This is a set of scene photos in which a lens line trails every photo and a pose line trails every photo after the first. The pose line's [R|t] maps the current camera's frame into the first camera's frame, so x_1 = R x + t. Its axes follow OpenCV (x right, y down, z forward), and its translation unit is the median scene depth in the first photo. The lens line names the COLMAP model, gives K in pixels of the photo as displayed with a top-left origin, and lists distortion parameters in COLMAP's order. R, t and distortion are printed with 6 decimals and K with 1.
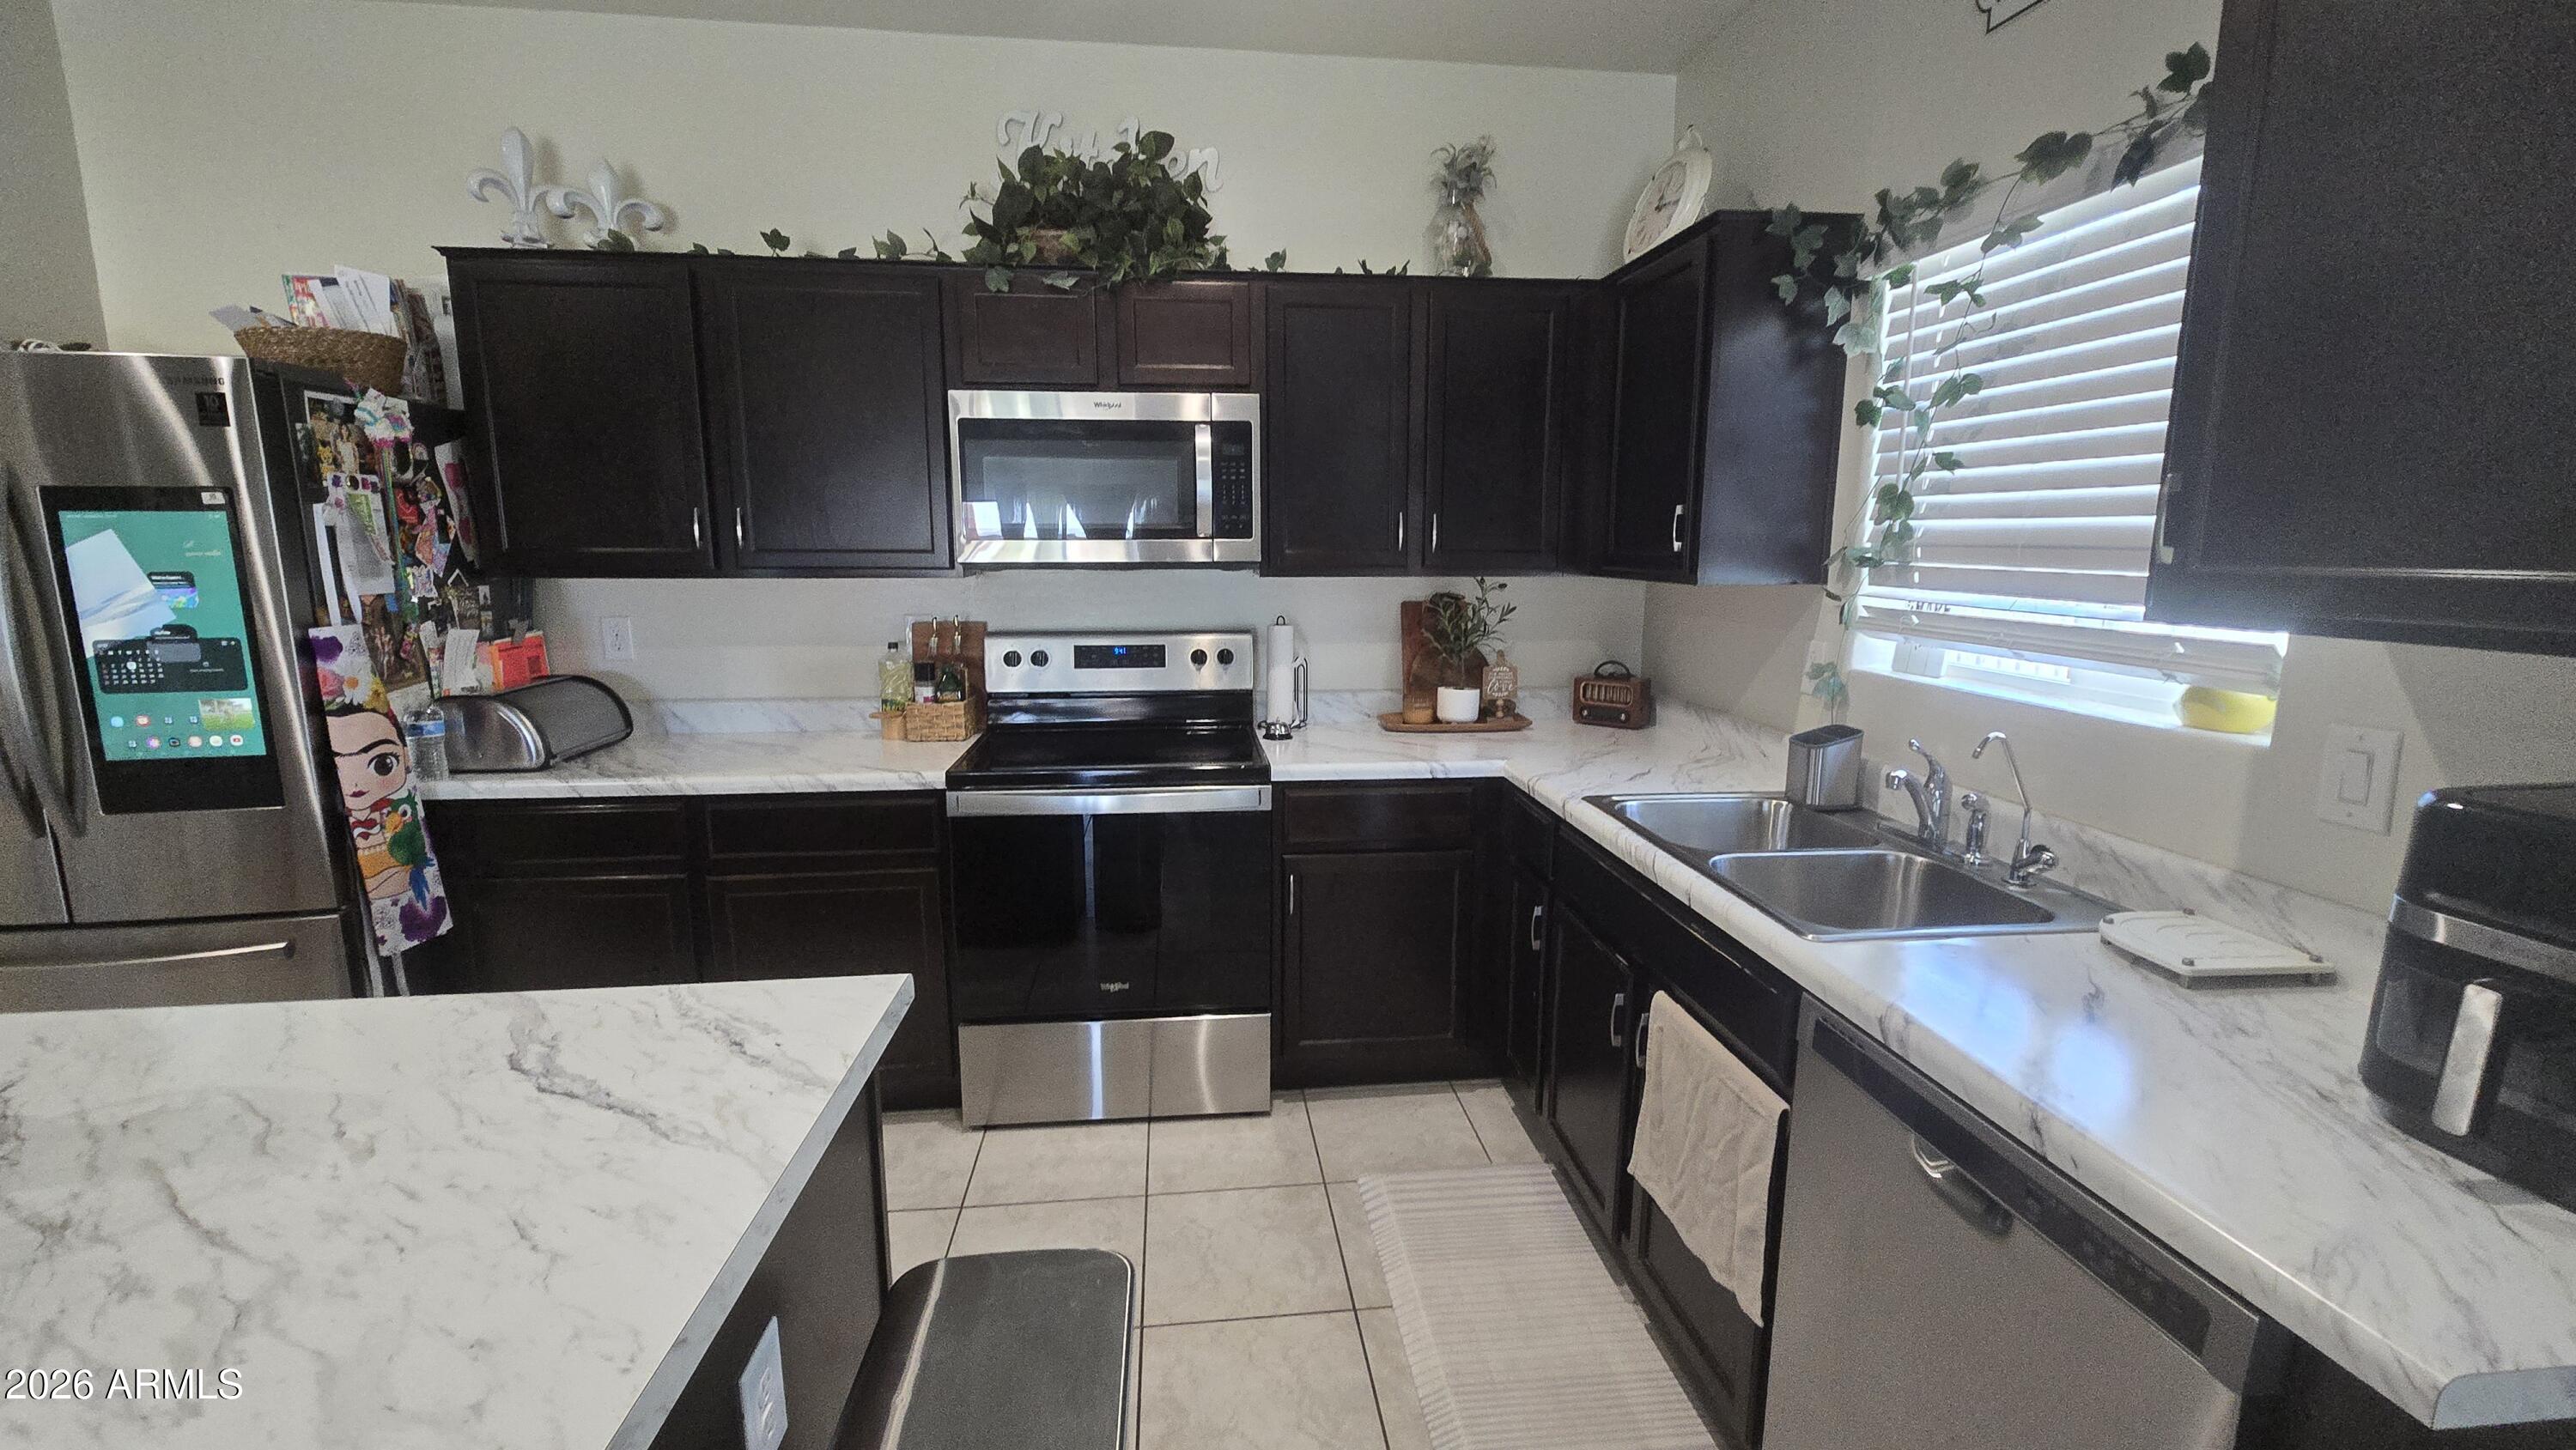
lens RADIAL K [[1054.8, 0, 1293.4], [0, 1054.8, 714.2], [0, 0, 1]] dist [0.001011, 0.000509]
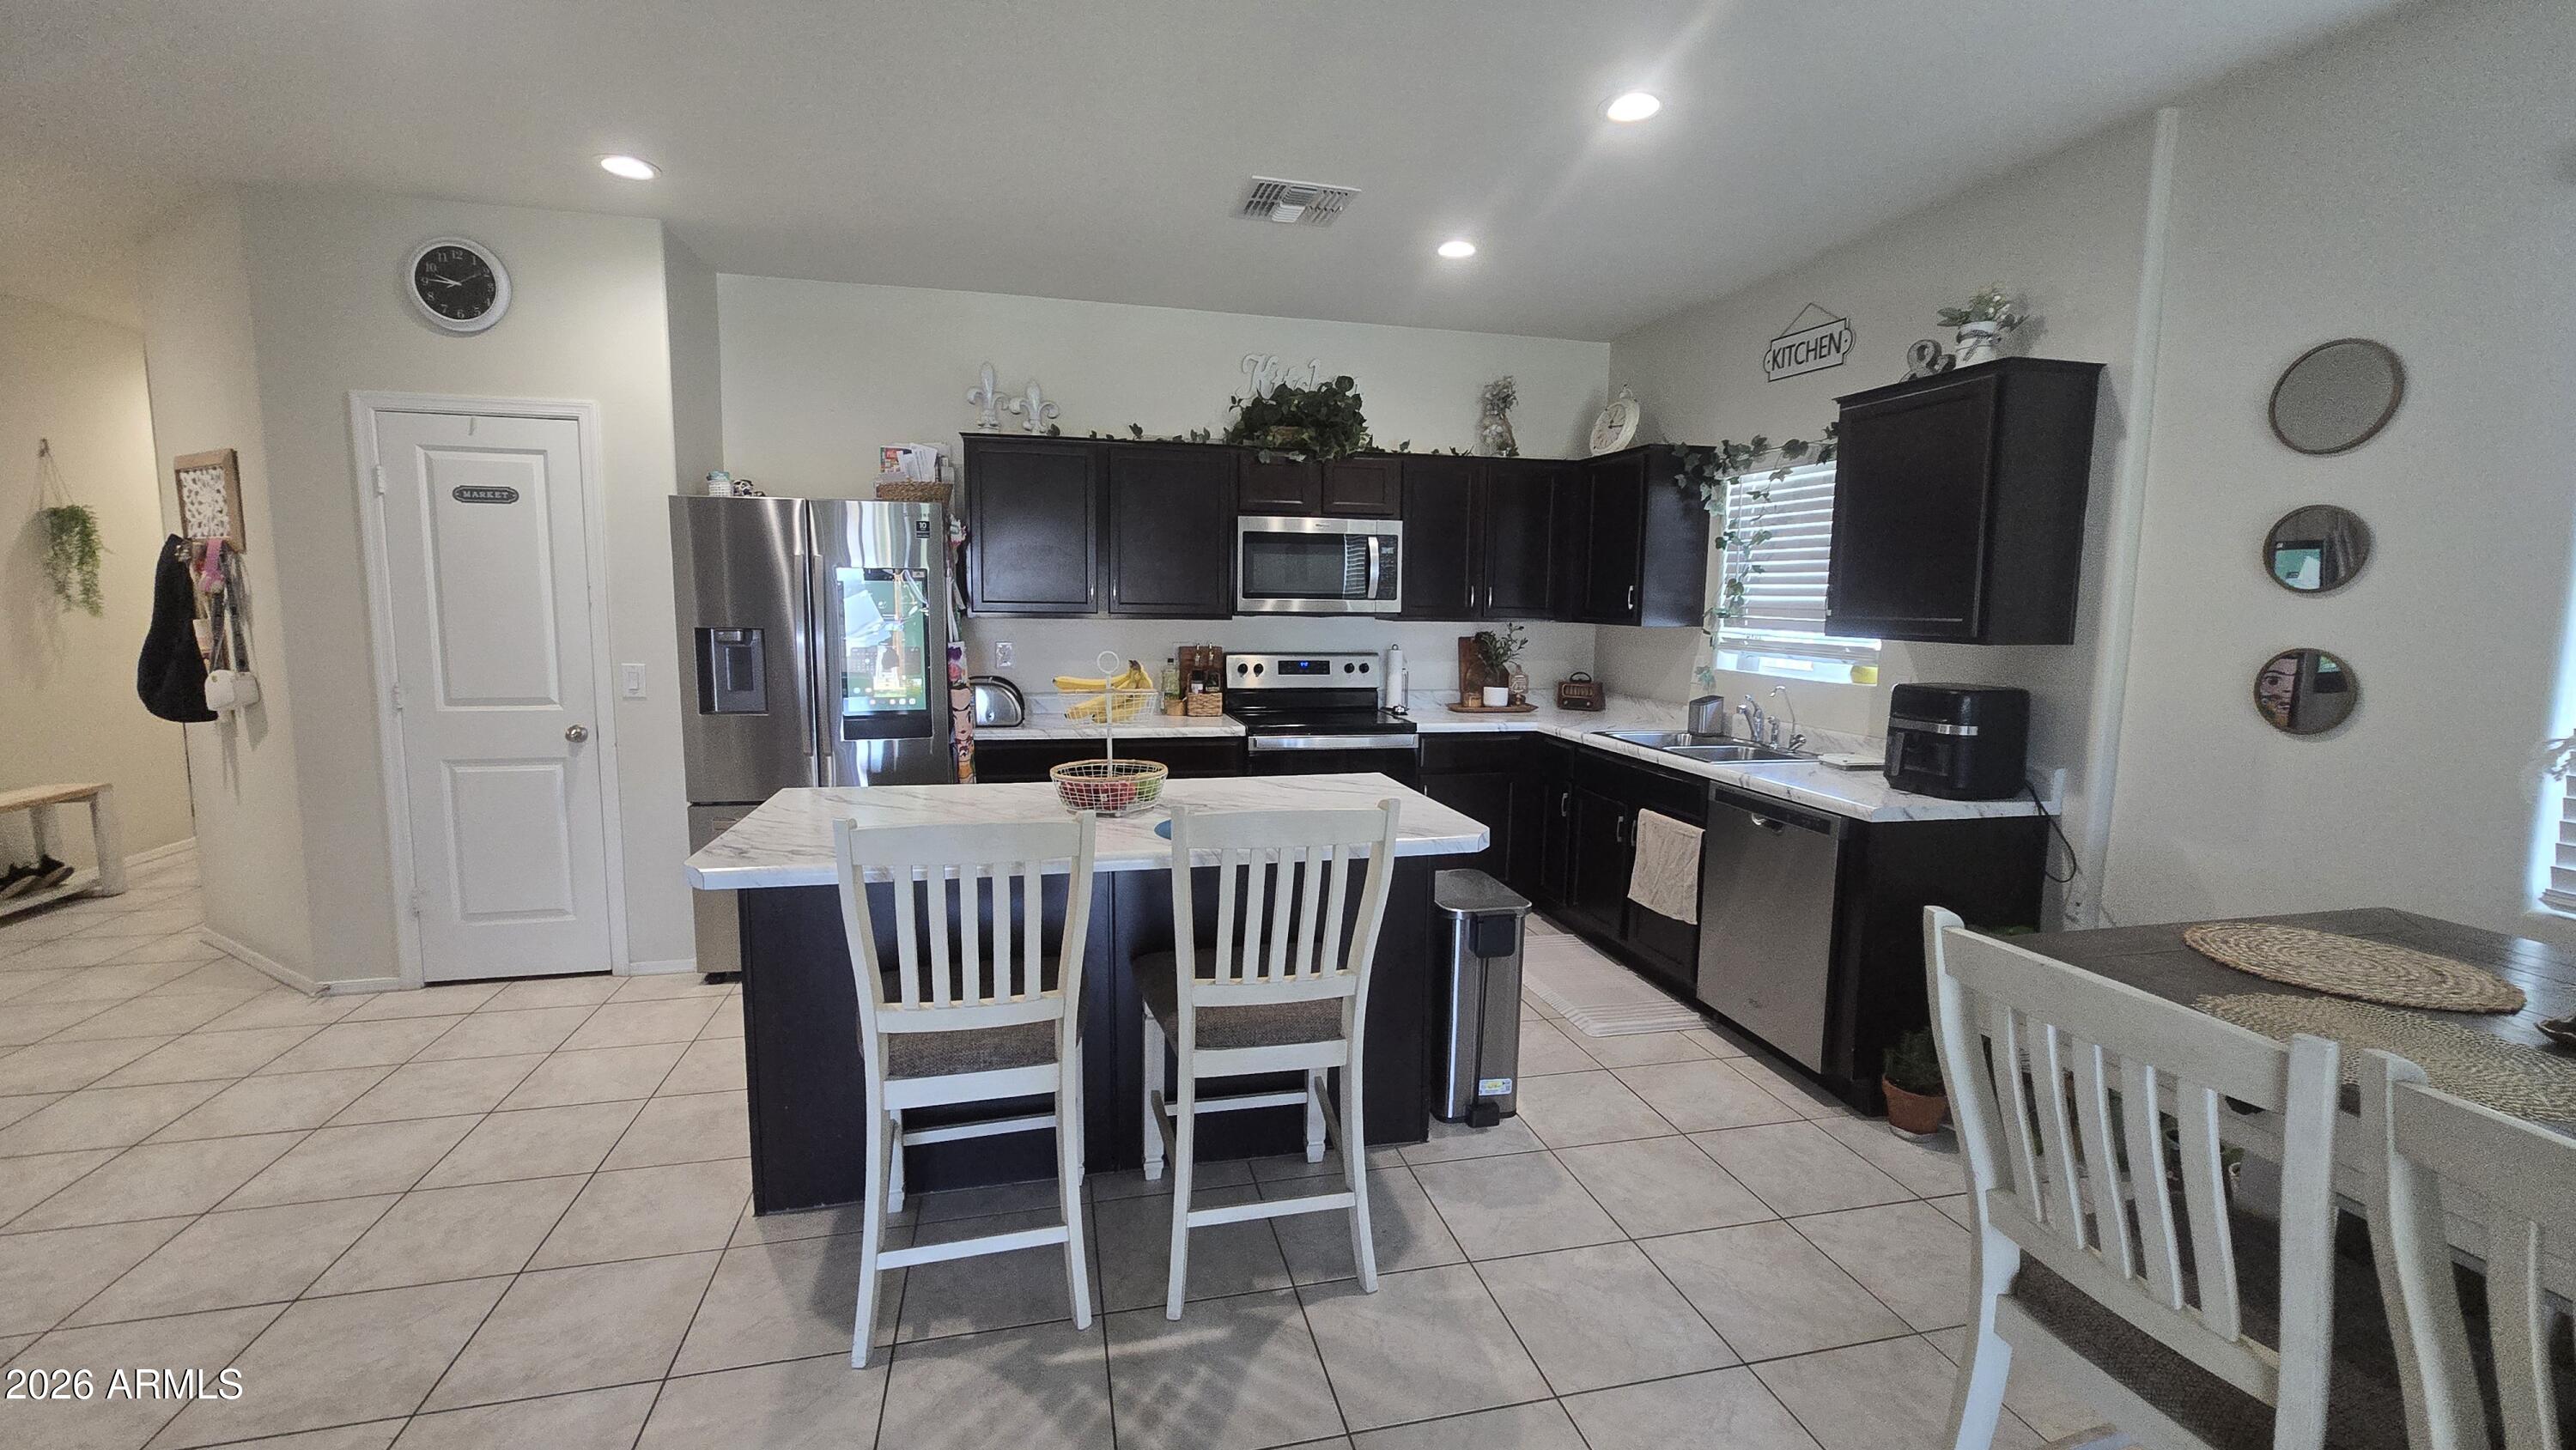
lens RADIAL K [[1052.4, 0, 1284.4], [0, 1052.4, 717.9], [0, 0, 1]] dist [0.000357, 0.000121]
pose [[0.992380, -0.002407, 0.123192, -0.526142], [0.008363, 0.998820, -0.047847, 0.138033], [-0.122932, 0.048513, 0.991229, -0.865760]]
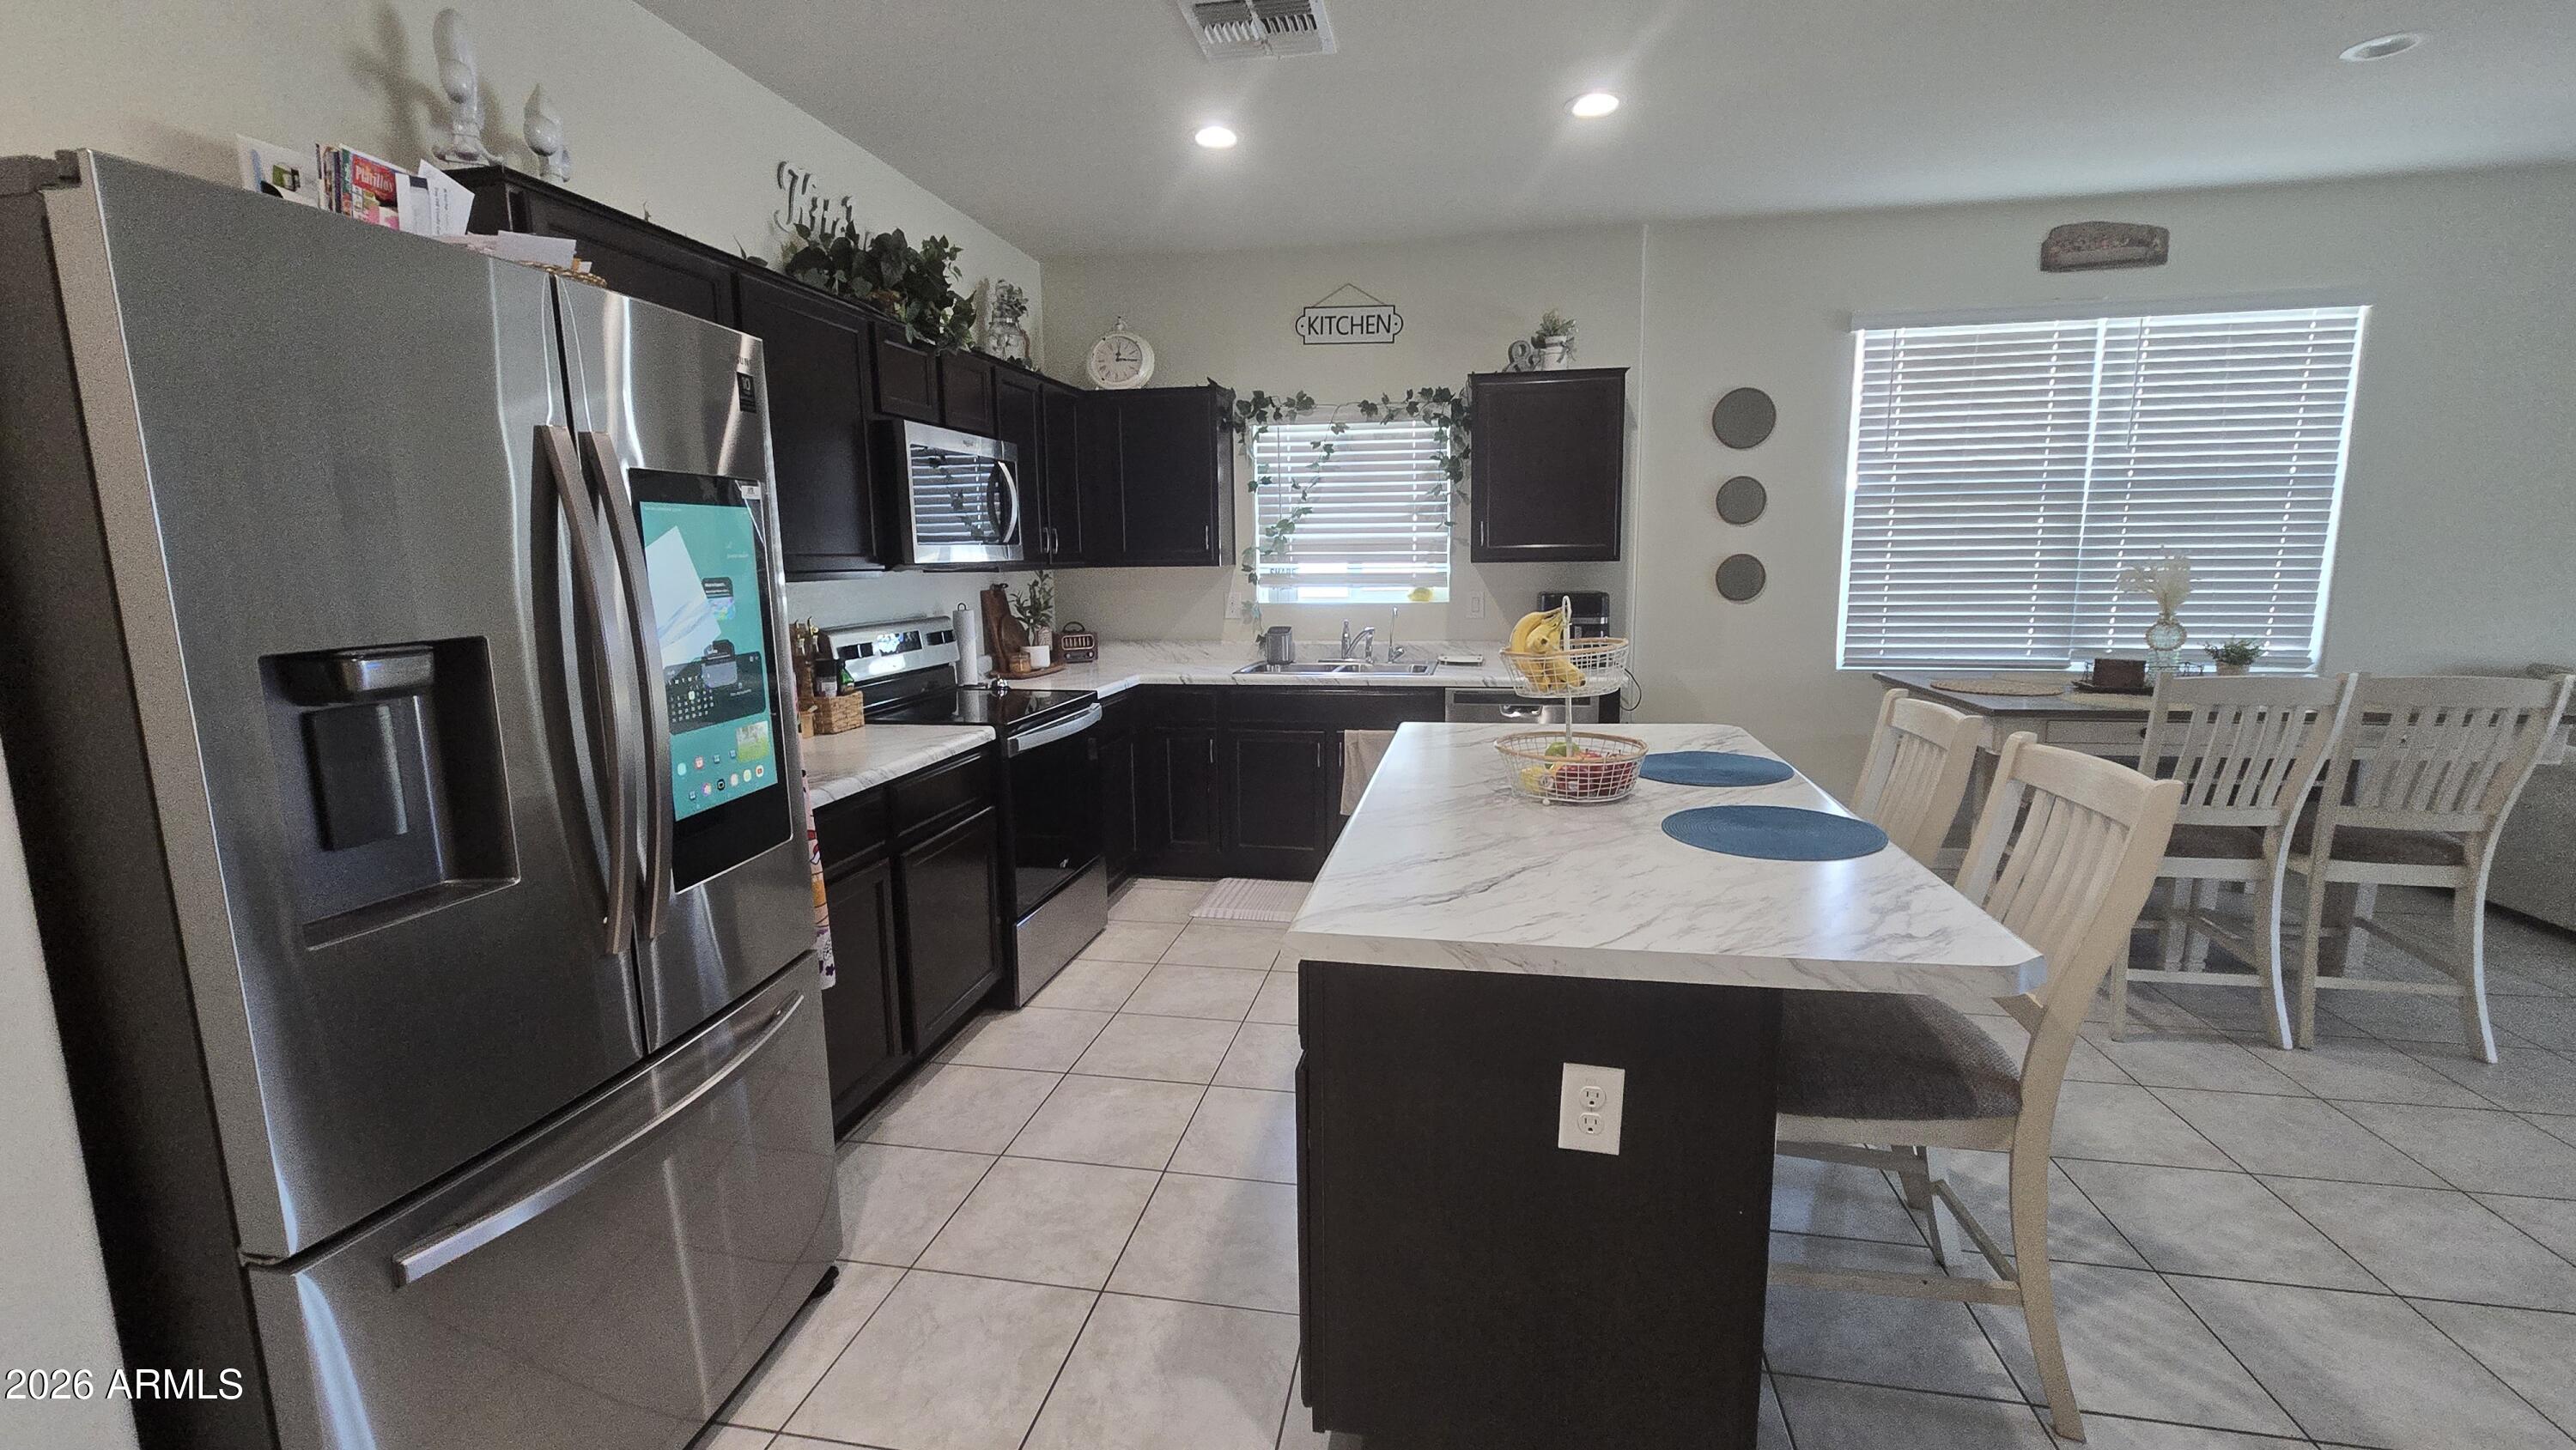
lens RADIAL K [[1054.8, 0, 1293.4], [0, 1054.8, 714.2], [0, 0, 1]] dist [0.001011, 0.000509]
pose [[0.289245, -0.152115, 0.945092, -1.545934], [0.171477, 0.979557, 0.105182, -0.034022], [-0.941771, 0.131638, 0.309416, 0.288481]]
